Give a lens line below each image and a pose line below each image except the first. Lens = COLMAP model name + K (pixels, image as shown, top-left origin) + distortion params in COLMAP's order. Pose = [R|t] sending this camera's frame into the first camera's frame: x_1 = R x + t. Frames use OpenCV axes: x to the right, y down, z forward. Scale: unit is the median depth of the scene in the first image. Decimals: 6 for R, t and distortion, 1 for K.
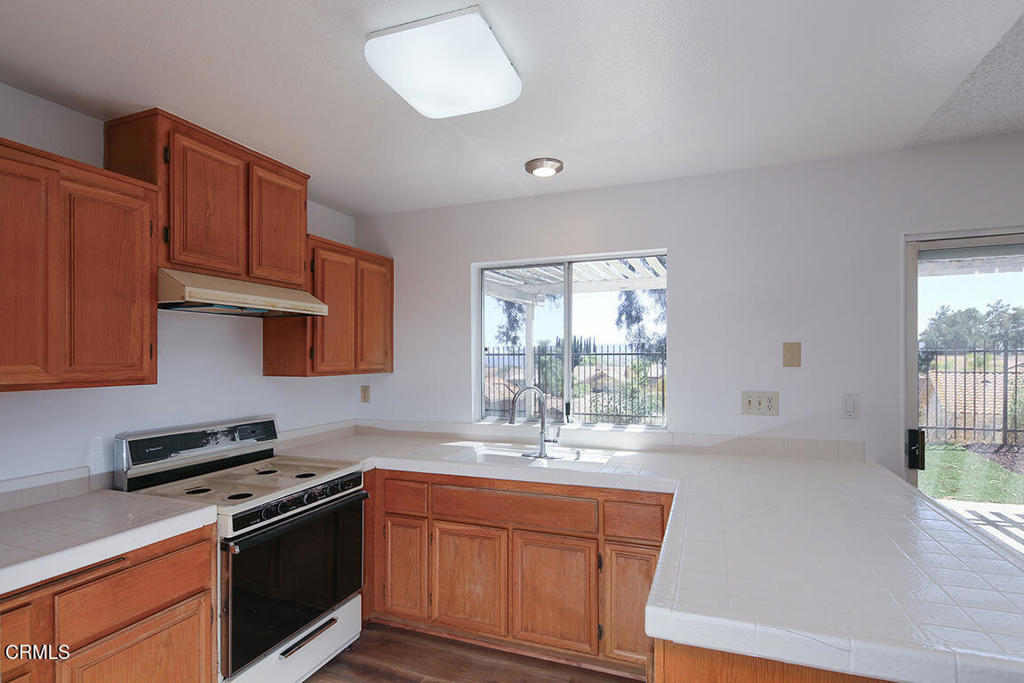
lens RADIAL K [[511.3, 0, 513.4], [0, 511.3, 357.9], [0, 0, 1]] dist [0.000005, -0.000079]
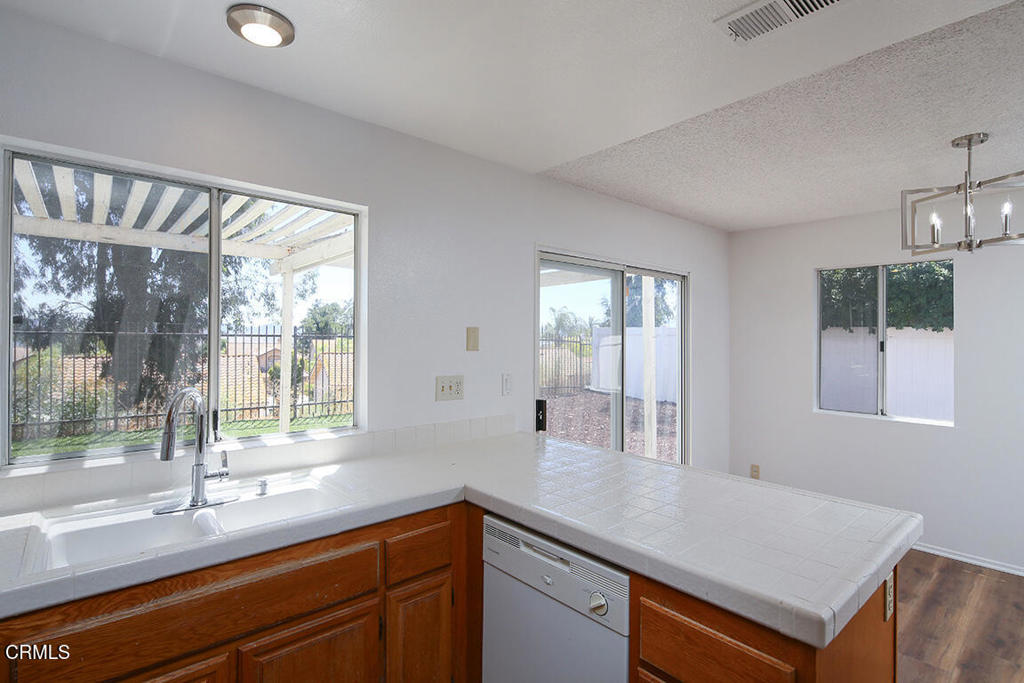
lens RADIAL K [[502.6, 0, 512.0], [0, 502.6, 341.5], [0, 0, 1]] dist [0.001487, 0.000376]
pose [[0.464498, 0.006857, 0.885548, -0.293193], [-0.008439, 0.999959, -0.003316, 0.001399], [-0.885534, -0.005933, 0.464537, 0.407996]]
